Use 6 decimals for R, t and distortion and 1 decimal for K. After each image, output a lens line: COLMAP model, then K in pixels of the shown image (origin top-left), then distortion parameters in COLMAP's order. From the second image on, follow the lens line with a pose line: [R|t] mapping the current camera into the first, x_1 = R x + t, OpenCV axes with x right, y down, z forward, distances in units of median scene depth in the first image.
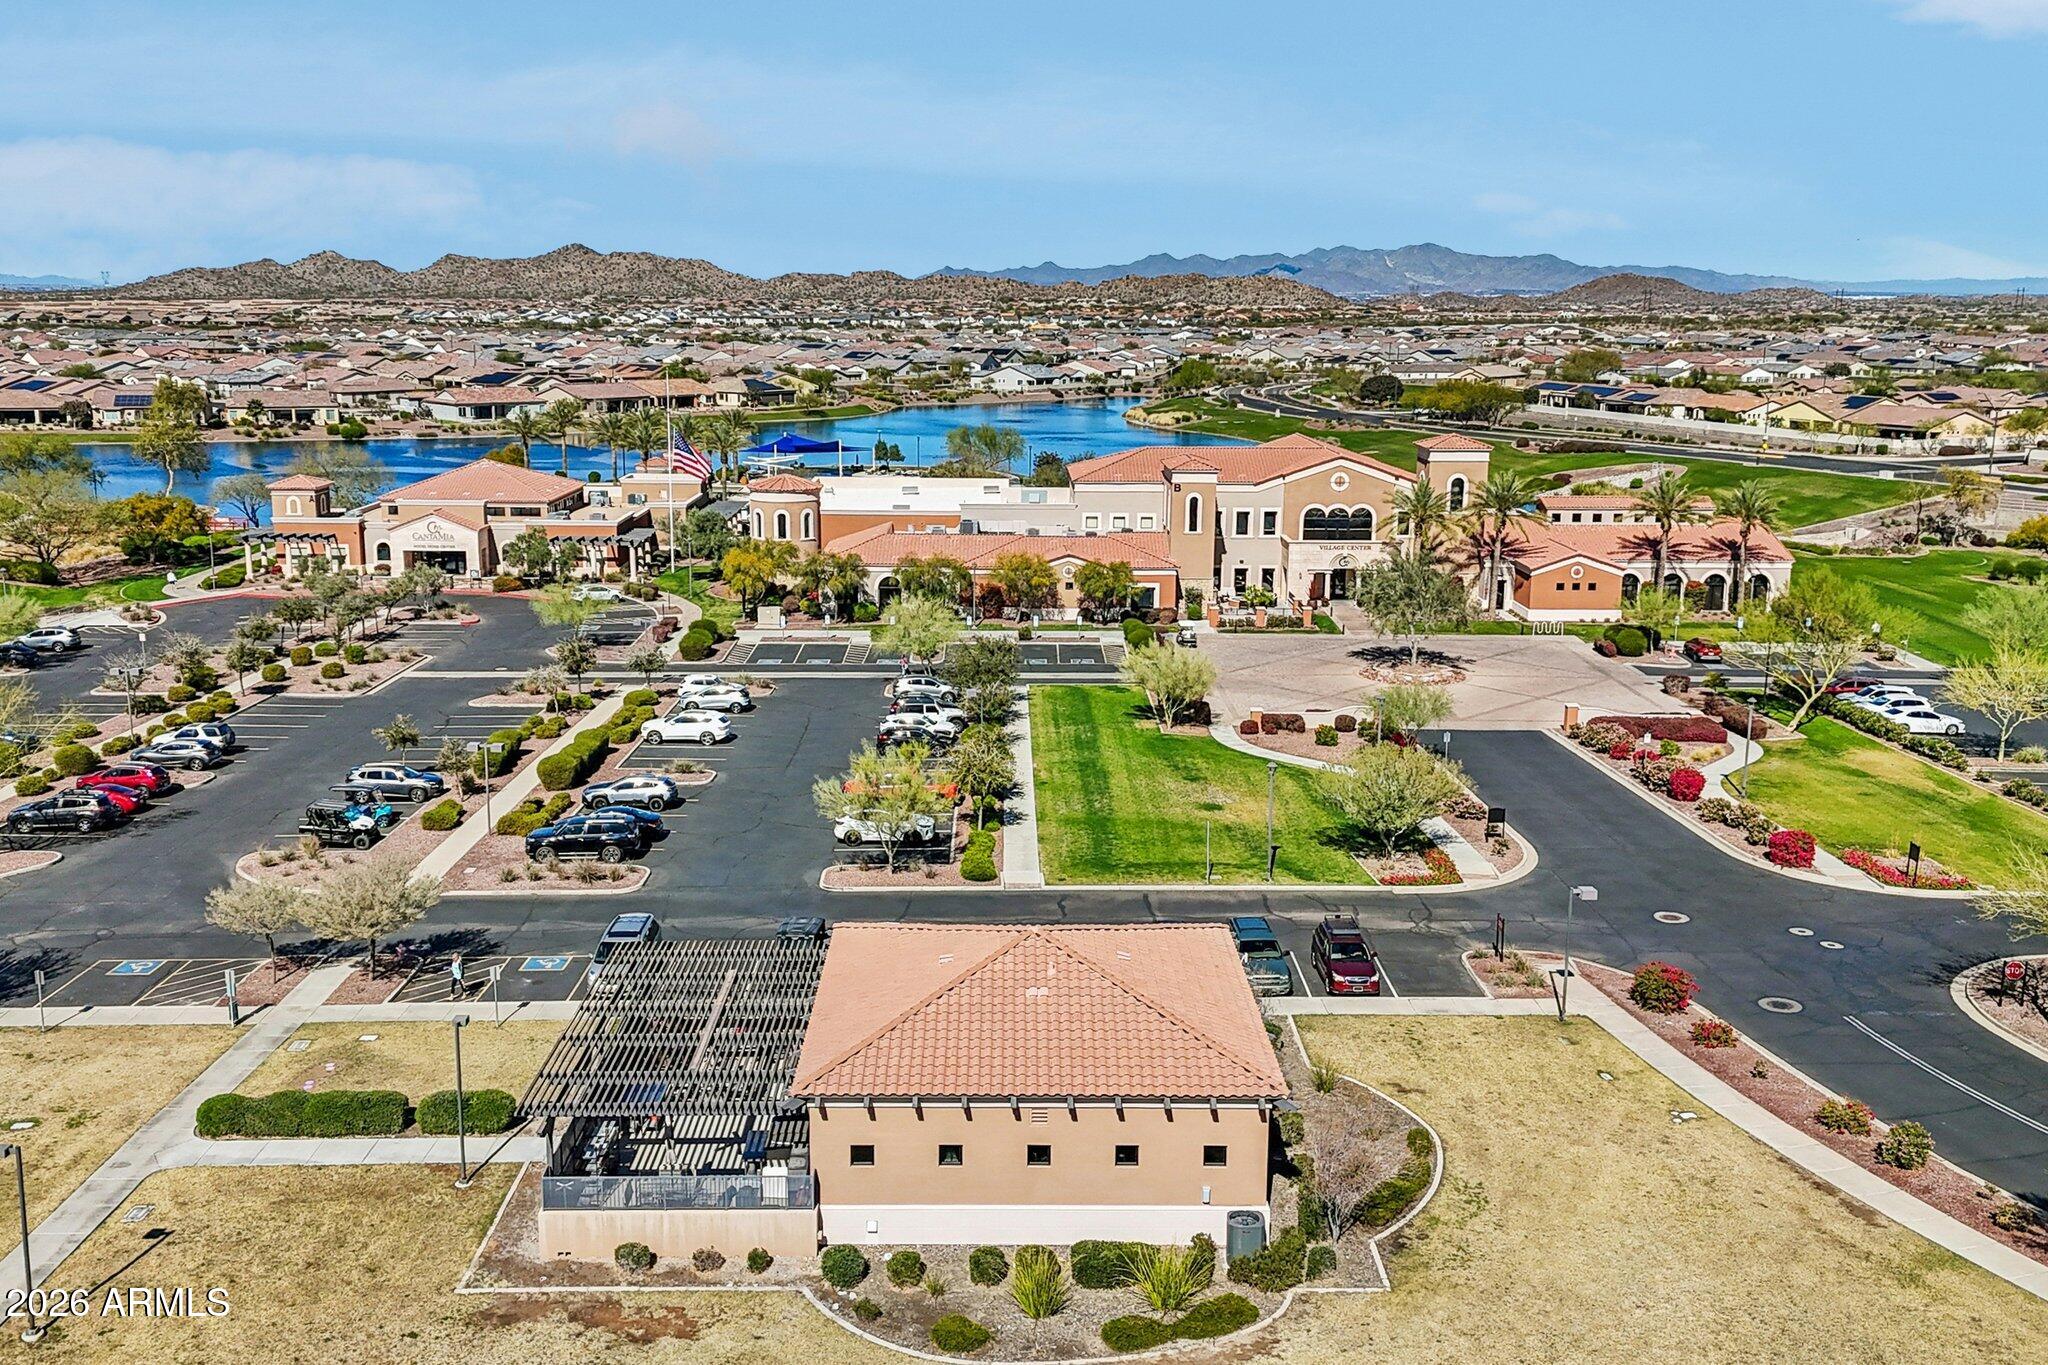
lens RADIAL K [[1761.7, 0, 1024.0], [0, 1761.7, 682.5], [0, 0, 1]] dist [0.080678, -0.117121]
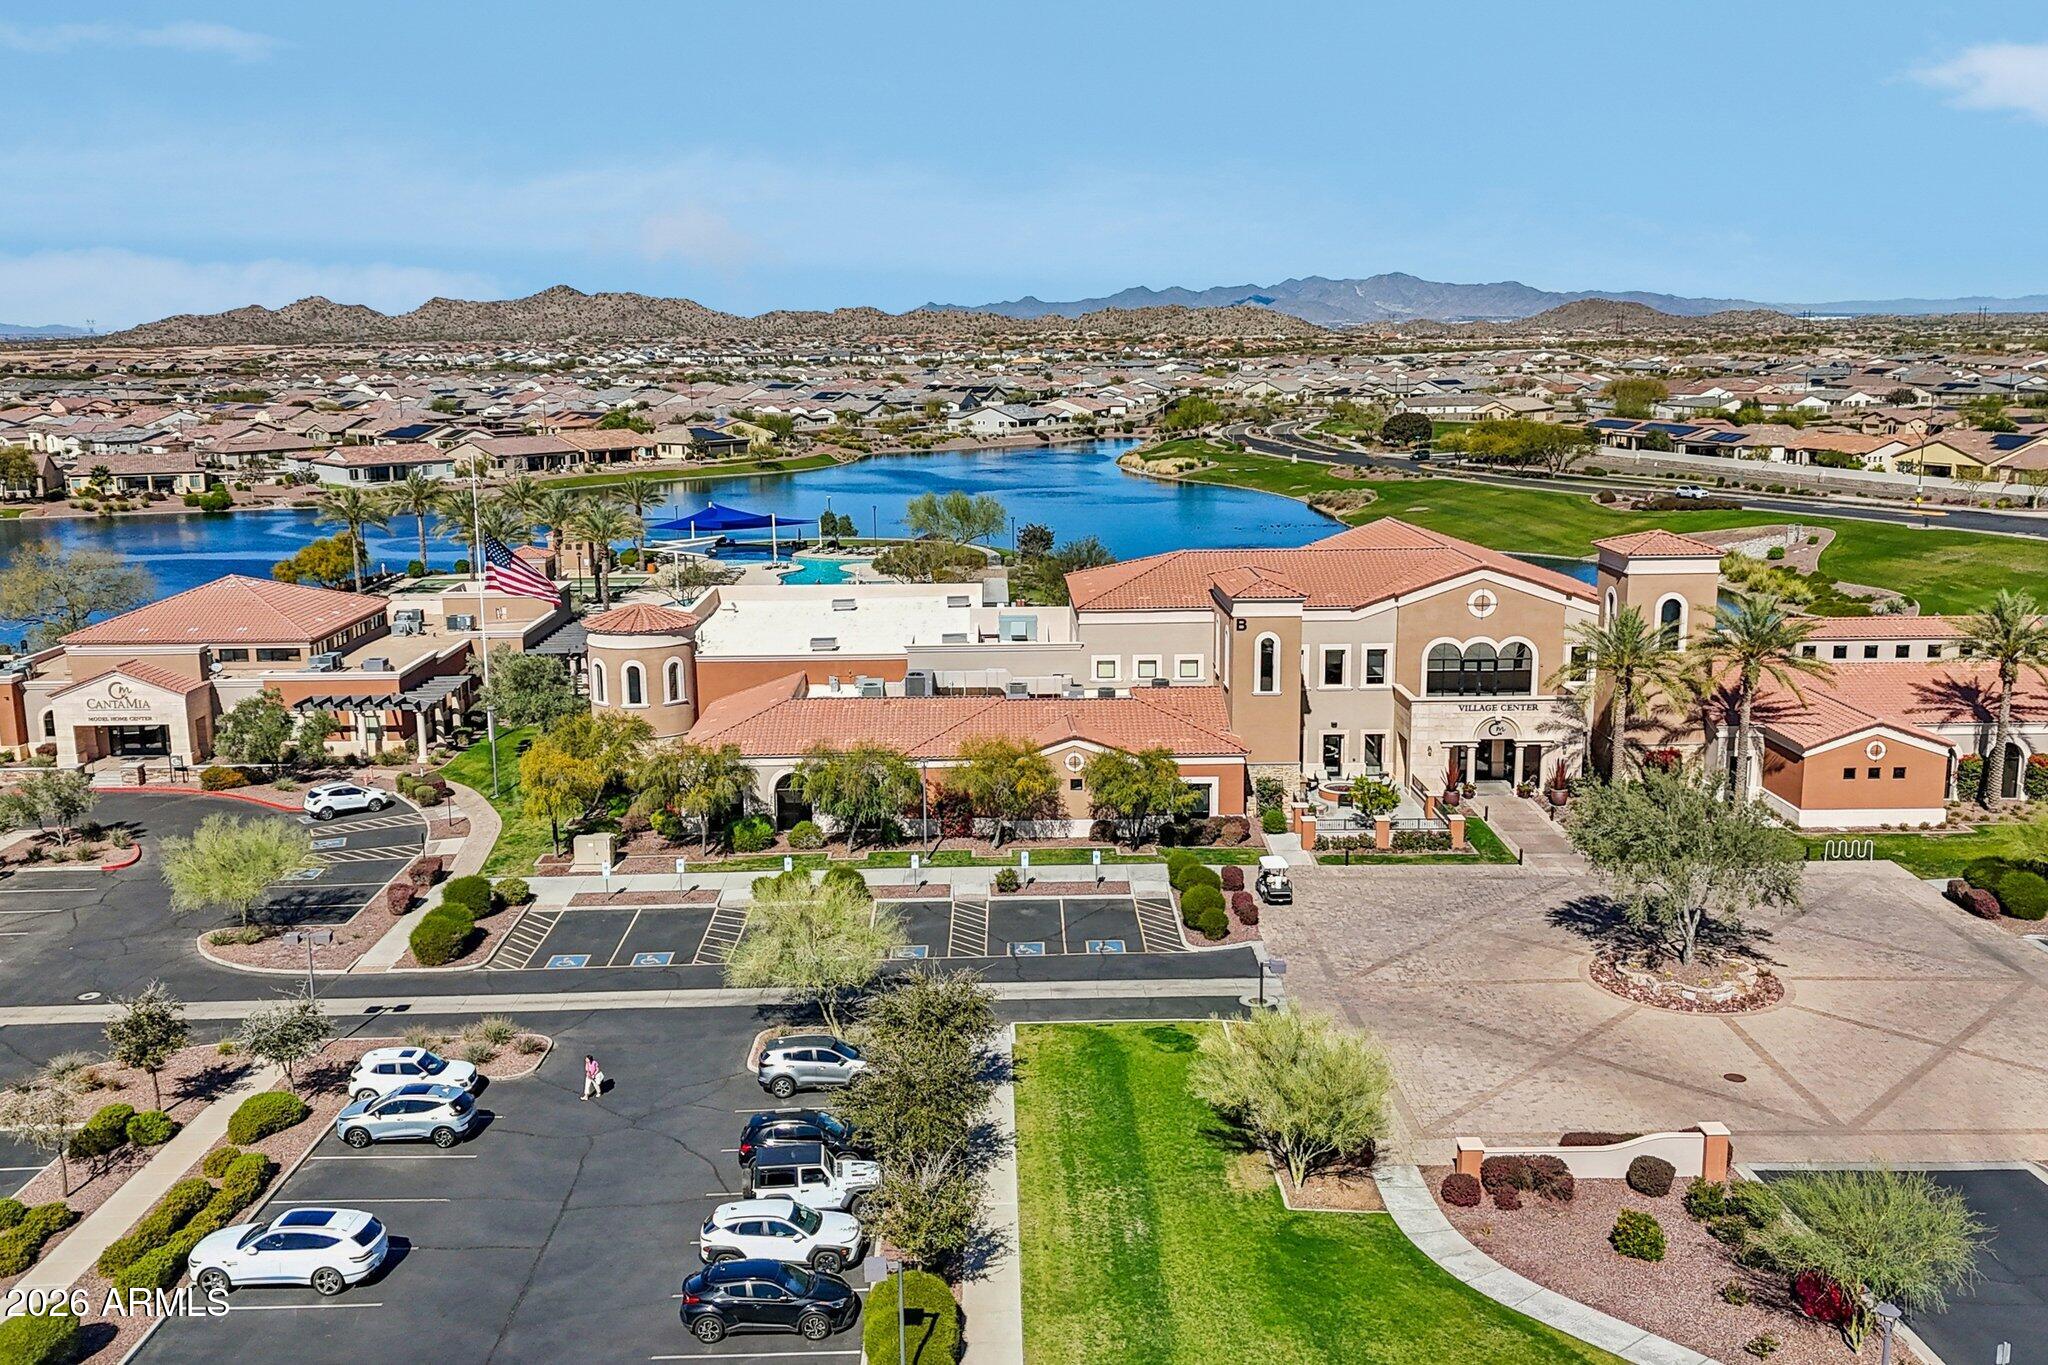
lens RADIAL K [[1732.5, 0, 1024.0], [0, 1732.5, 682.5], [0, 0, 1]] dist [0.071503, -0.086721]
pose [[0.999824, -0.017371, 0.007035, 0.001420], [0.017474, 0.999738, -0.014787, -0.036537], [-0.006777, 0.014907, 0.999866, 0.166257]]
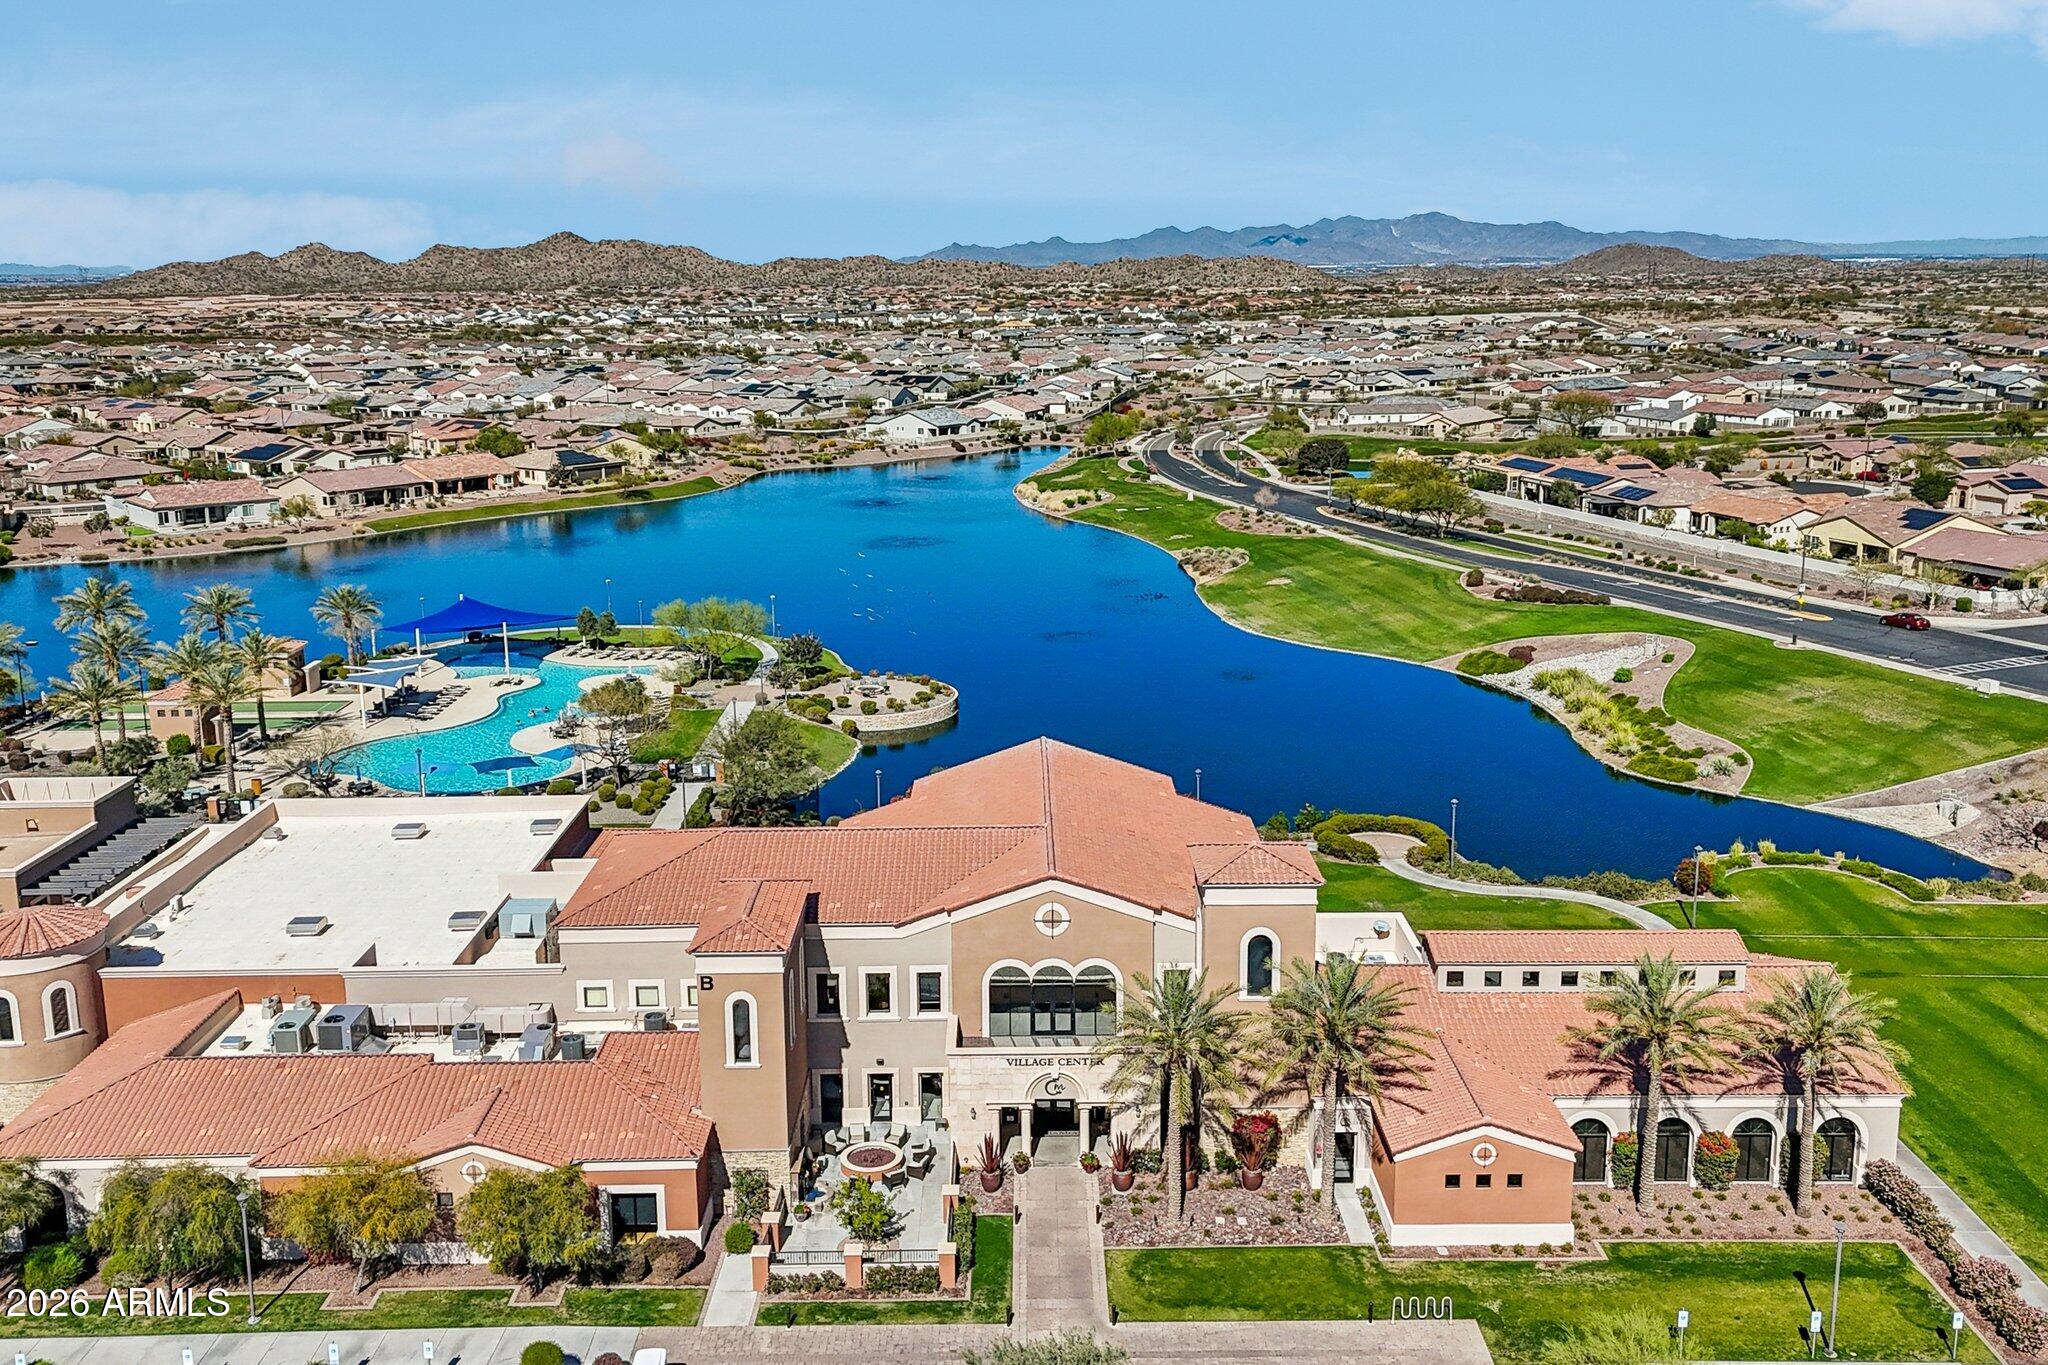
lens RADIAL K [[1761.7, 0, 1024.0], [0, 1761.7, 682.5], [0, 0, 1]] dist [0.080678, -0.117121]
pose [[0.999897, -0.013651, -0.004402, 0.081755], [0.013700, 0.999841, 0.011405, -0.090579], [0.004246, -0.011464, 0.999925, 0.218767]]
